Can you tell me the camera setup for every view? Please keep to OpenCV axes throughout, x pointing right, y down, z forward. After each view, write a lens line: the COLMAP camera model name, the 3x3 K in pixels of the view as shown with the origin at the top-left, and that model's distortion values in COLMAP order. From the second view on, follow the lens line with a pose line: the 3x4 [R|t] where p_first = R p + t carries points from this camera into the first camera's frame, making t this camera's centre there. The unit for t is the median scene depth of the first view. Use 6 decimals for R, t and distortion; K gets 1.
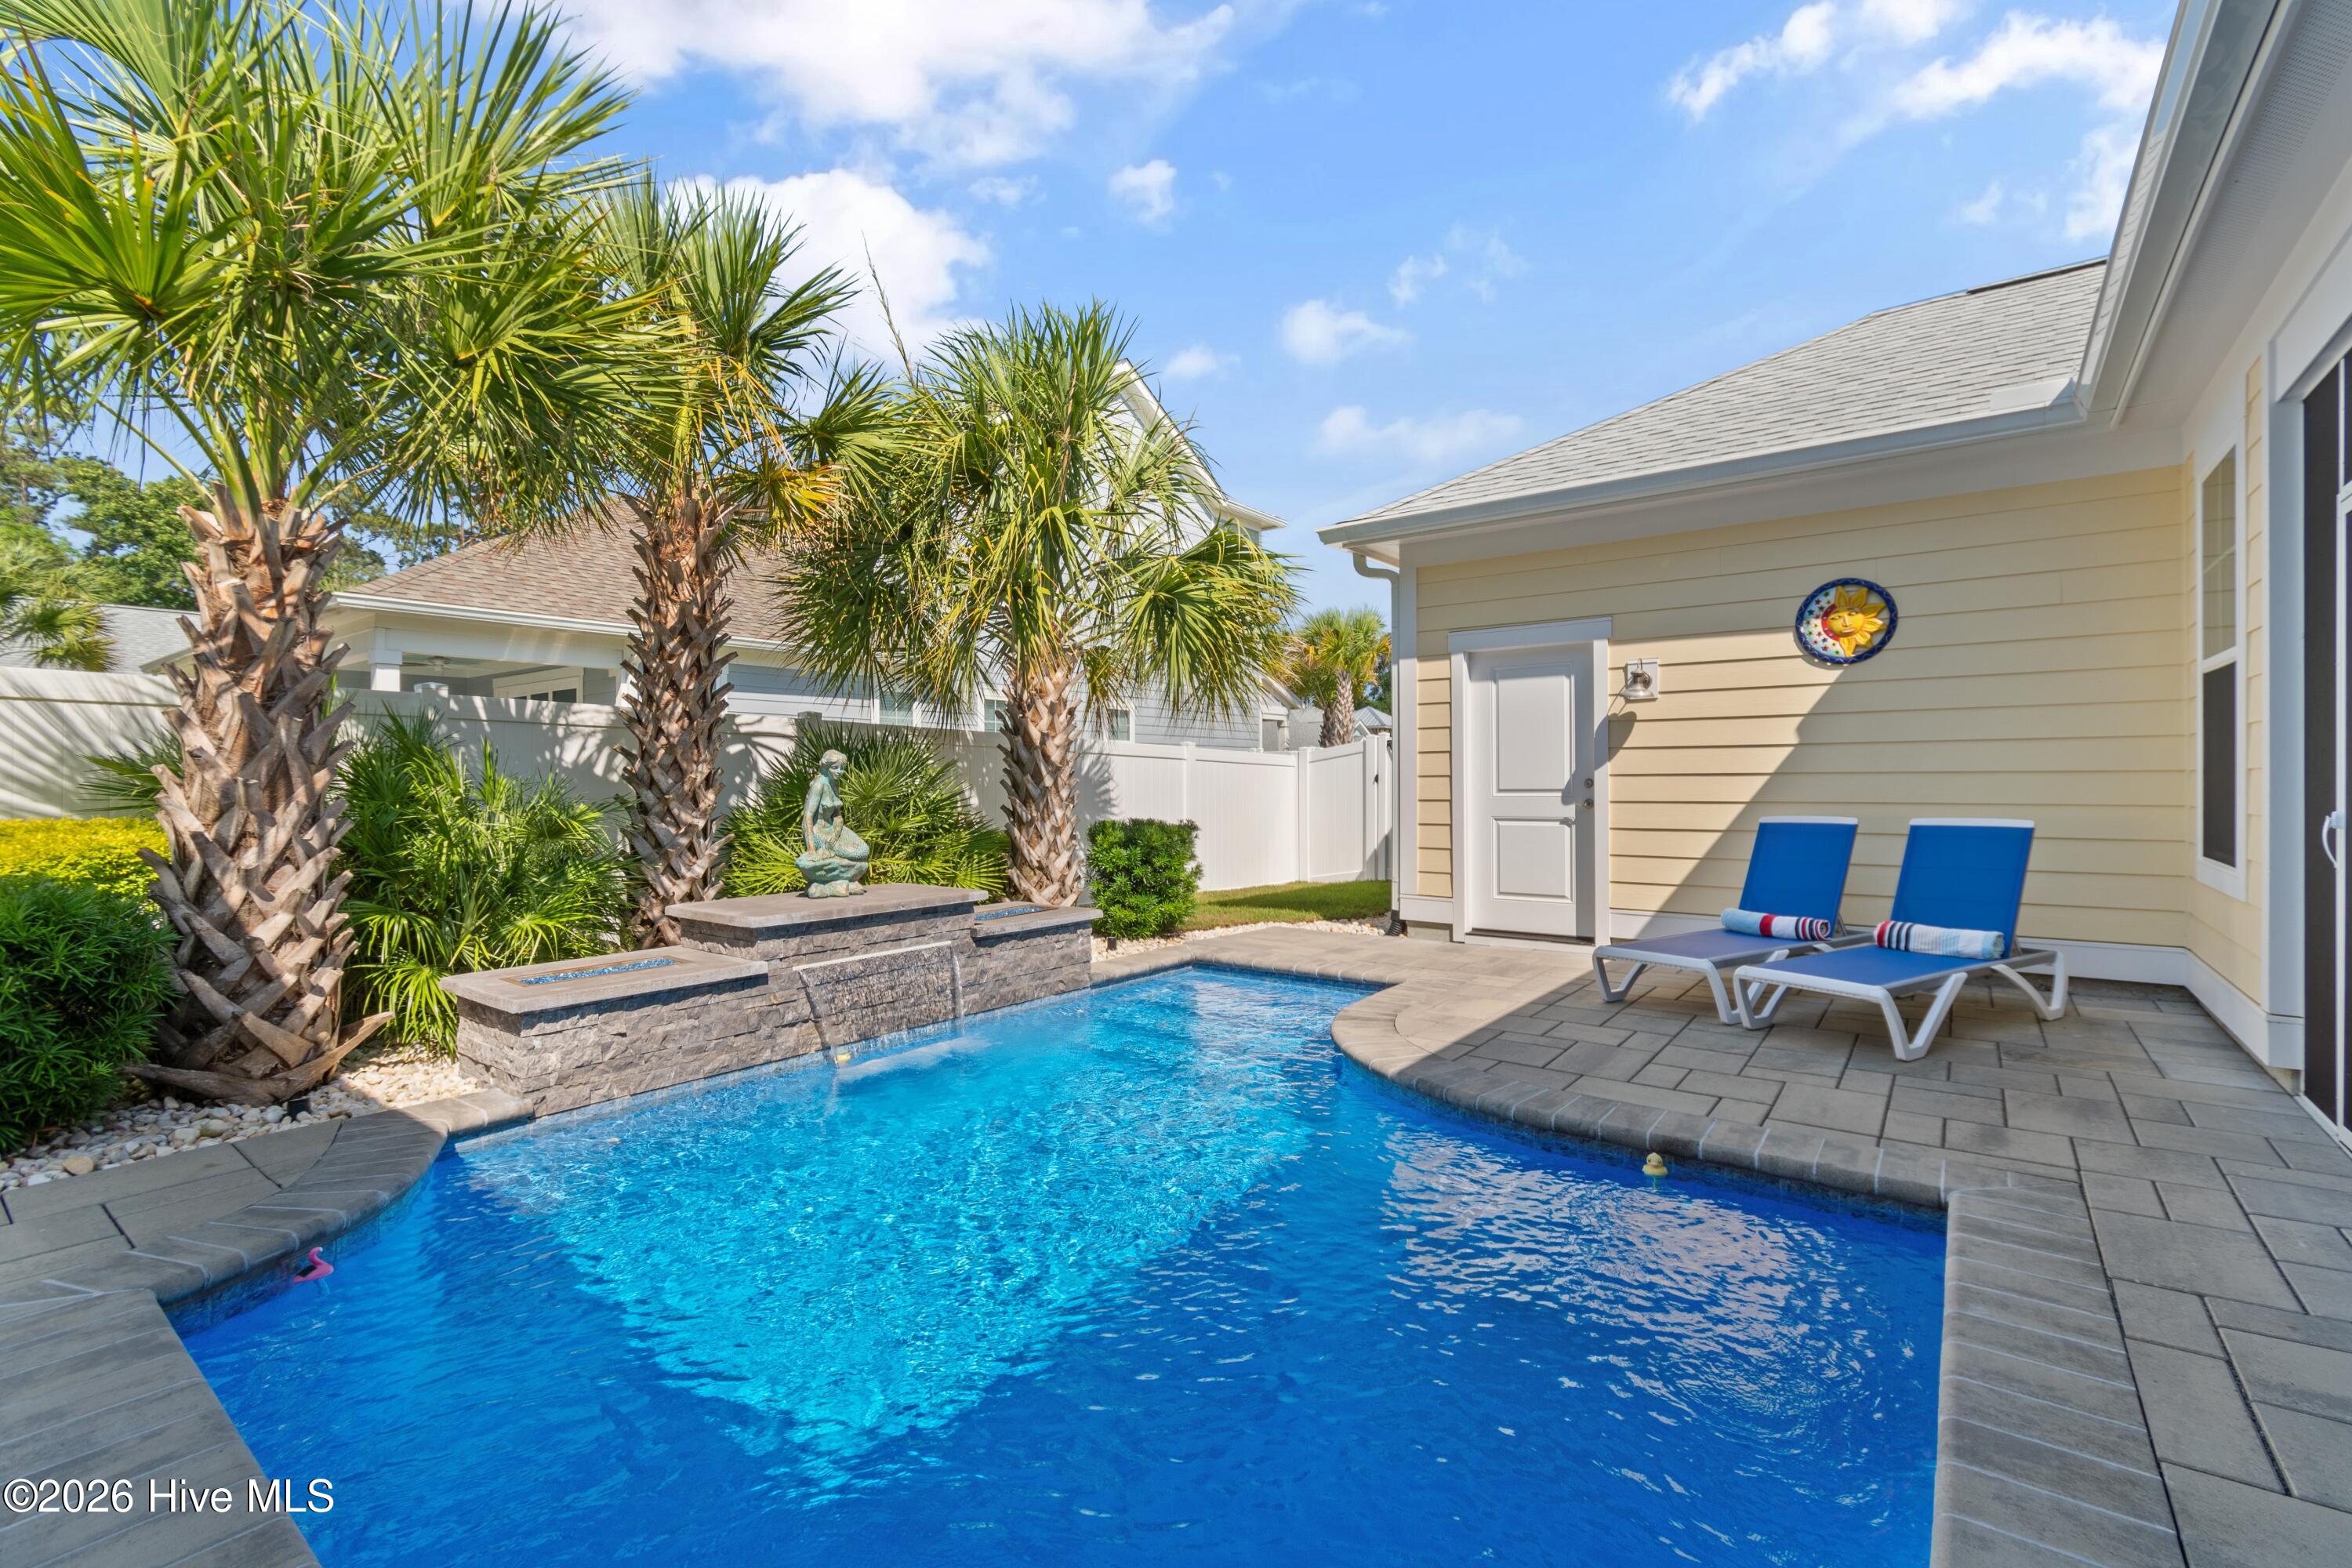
lens RADIAL K [[1042.5, 0, 1176.0], [0, 1042.5, 784.0], [0, 0, 1]] dist [0.001032, 0.000098]
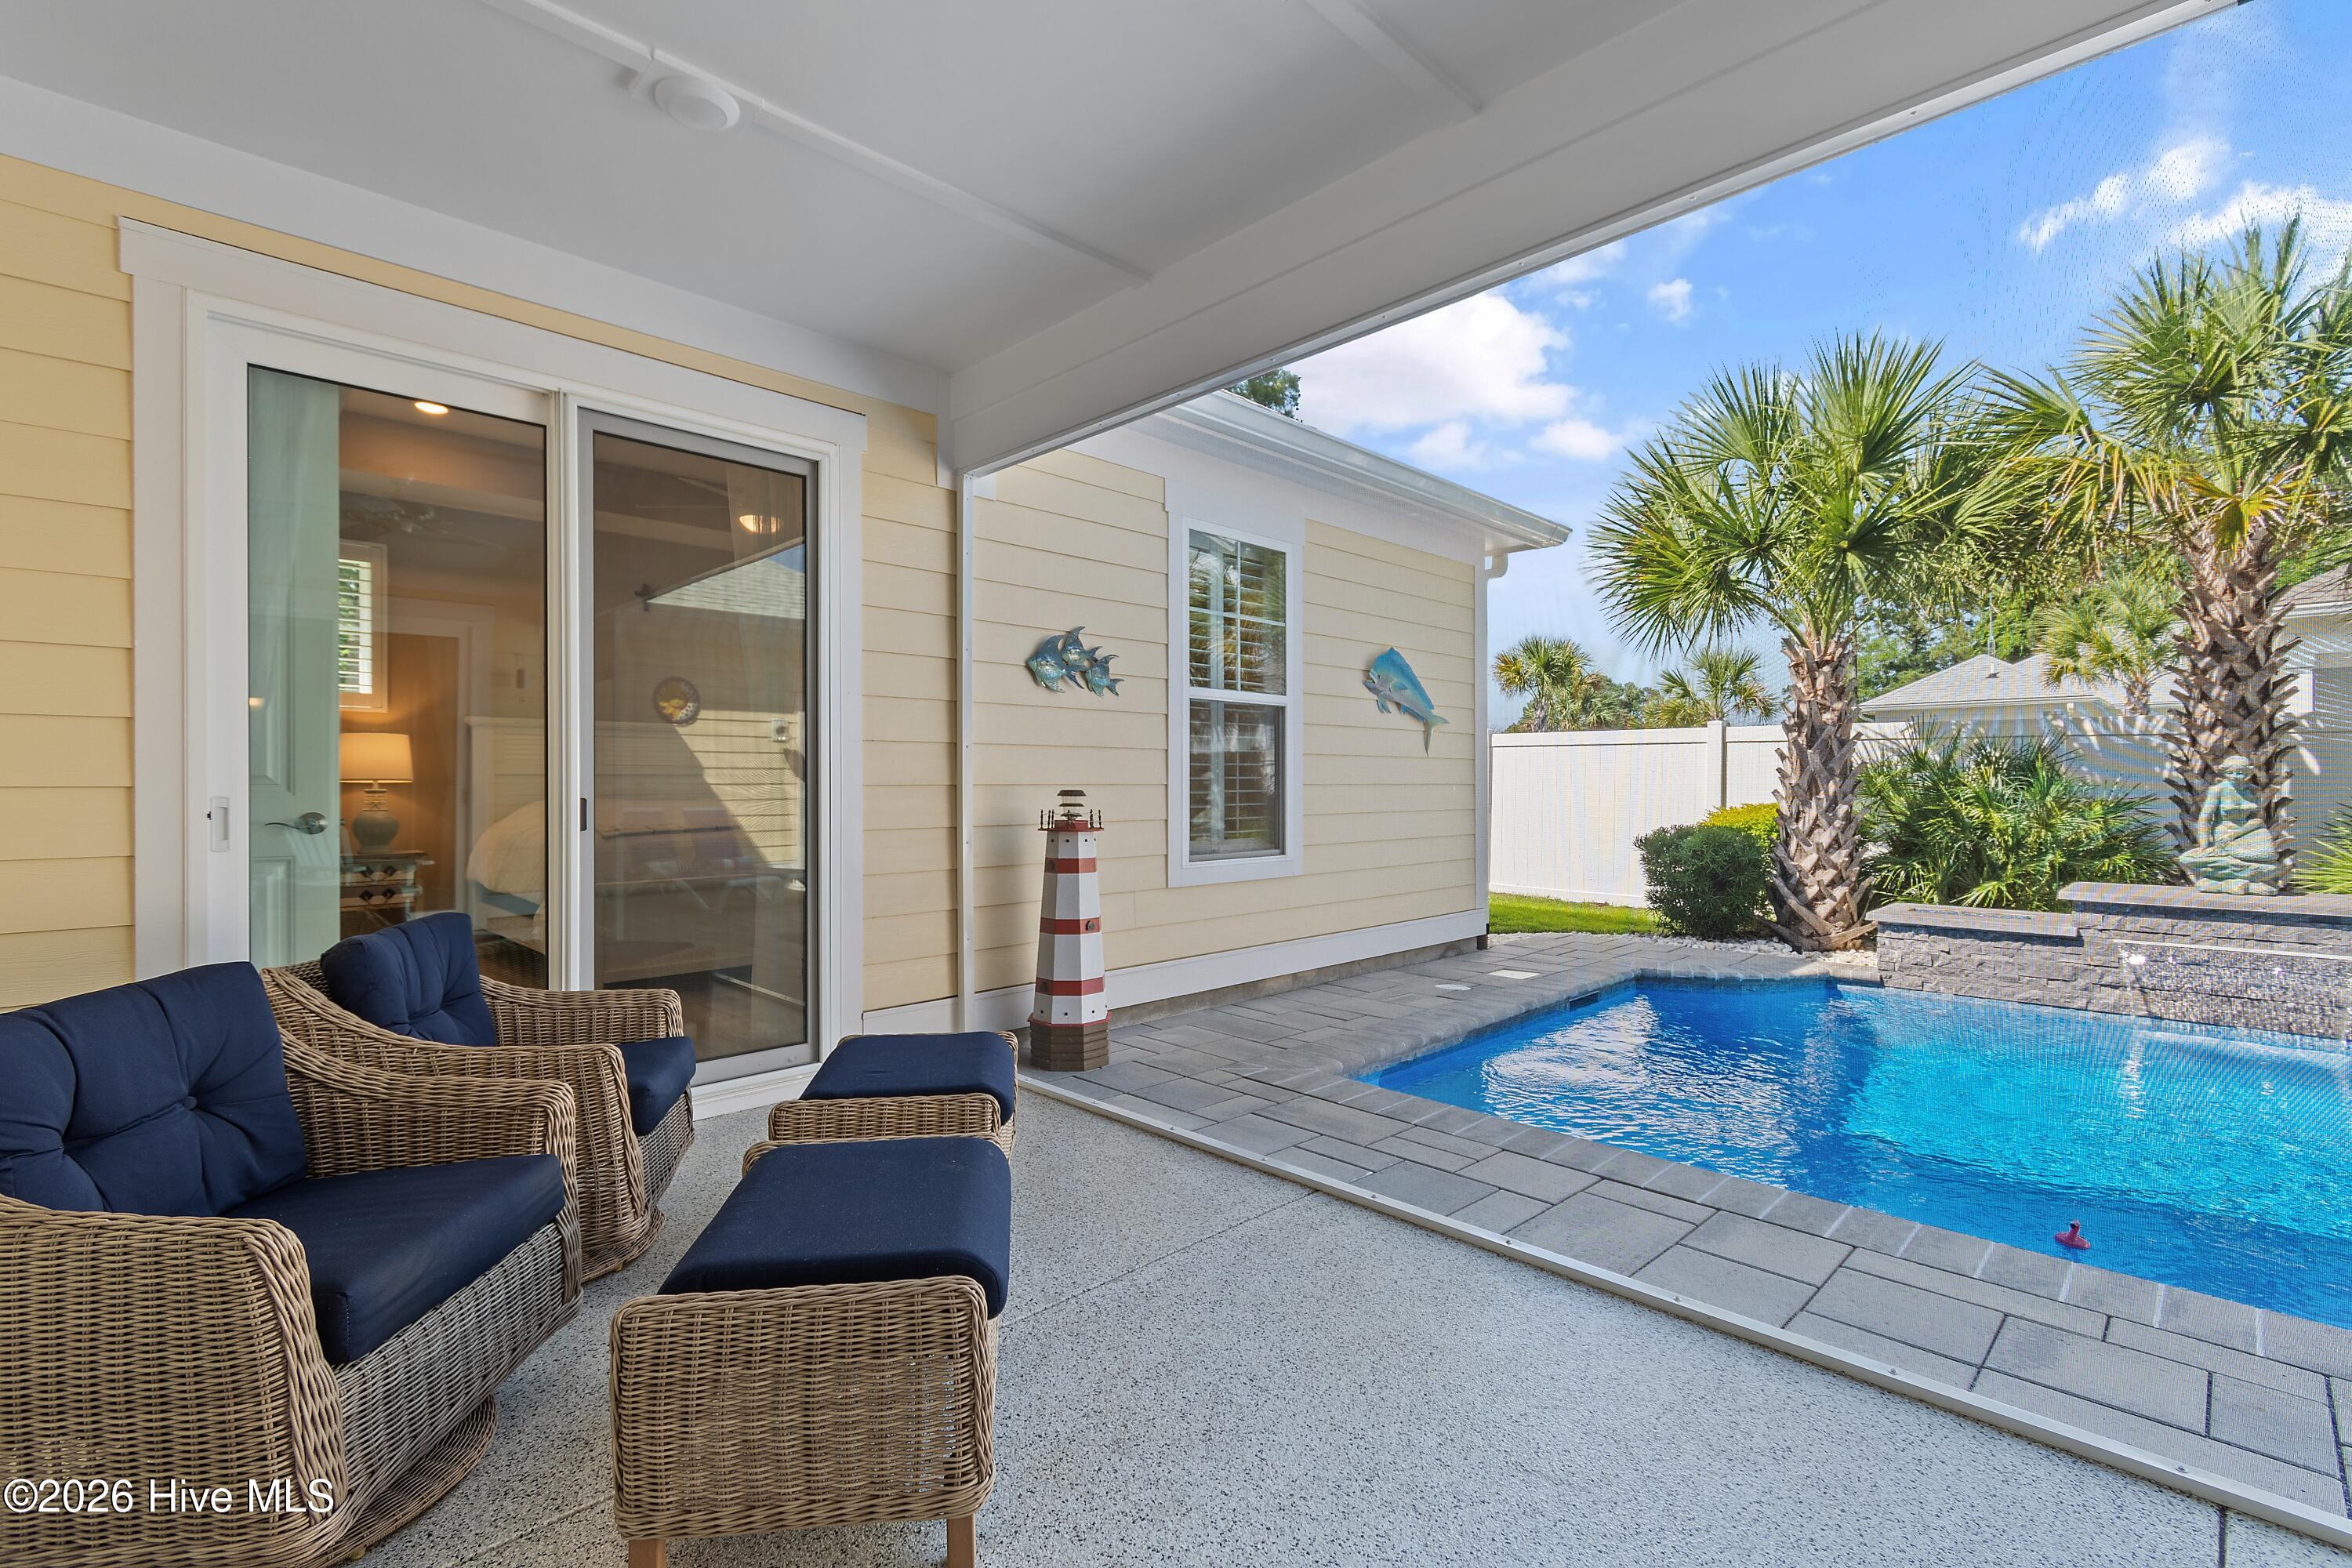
lens RADIAL K [[1042.5, 0, 1176.0], [0, 1042.5, 784.0], [0, 0, 1]] dist [0.001032, 0.000098]
pose [[-0.141076, 0.005464, -0.989984, 1.173080], [0.000658, 0.999985, 0.005425, -0.014888], [0.989999, 0.000114, -0.141078, 0.105659]]
